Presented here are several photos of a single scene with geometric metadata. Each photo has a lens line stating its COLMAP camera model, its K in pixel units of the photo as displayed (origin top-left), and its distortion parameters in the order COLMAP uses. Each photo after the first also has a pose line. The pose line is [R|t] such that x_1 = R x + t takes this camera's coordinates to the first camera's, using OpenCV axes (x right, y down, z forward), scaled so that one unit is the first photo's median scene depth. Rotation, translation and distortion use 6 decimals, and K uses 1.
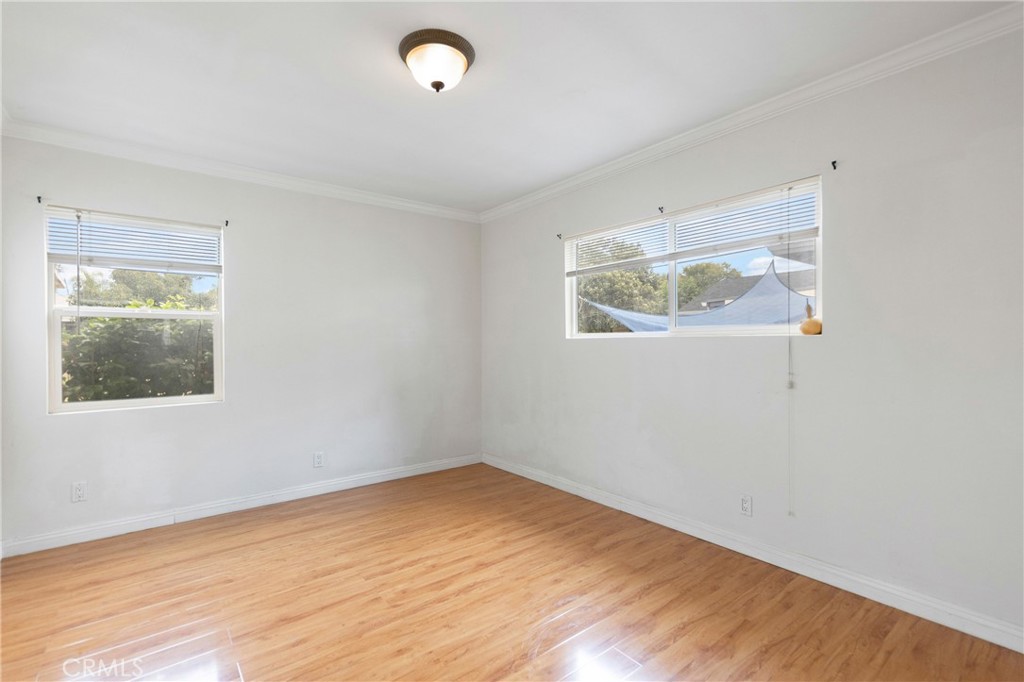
lens RADIAL K [[471.7, 0, 510.0], [0, 471.7, 340.6], [0, 0, 1]] dist [0.000450, 0.000264]
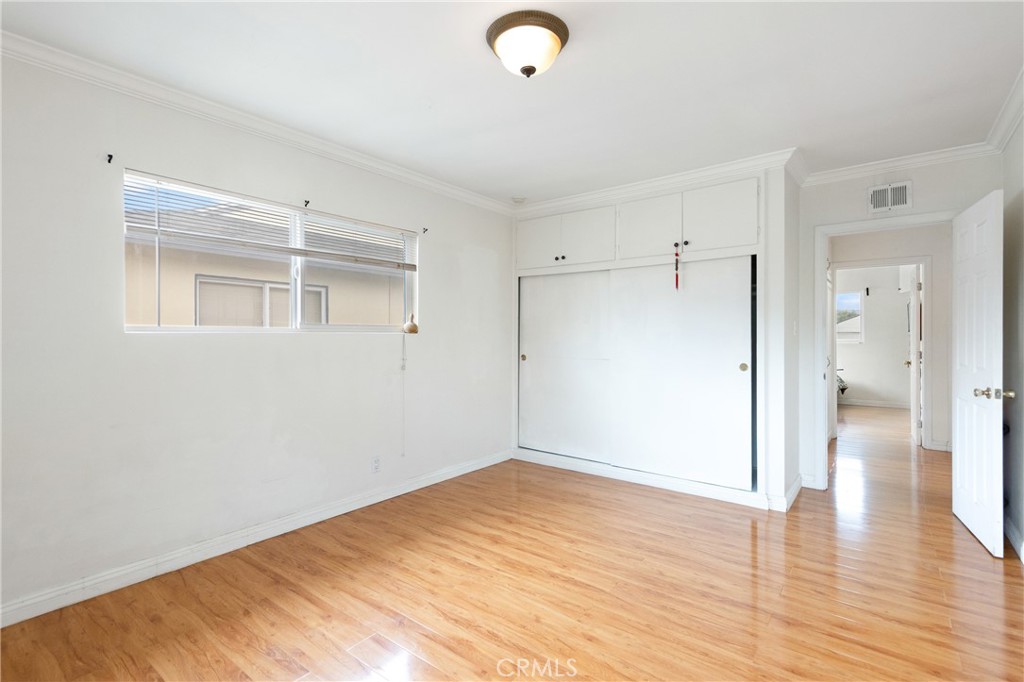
lens RADIAL K [[471.7, 0, 510.9], [0, 471.7, 337.2], [0, 0, 1]] dist [0.000450, 0.000264]
pose [[-0.234963, -0.001248, 0.972004, -0.774304], [0.004817, 0.999985, 0.002449, 0.019603], [-0.971992, 0.005257, -0.234953, 0.937689]]
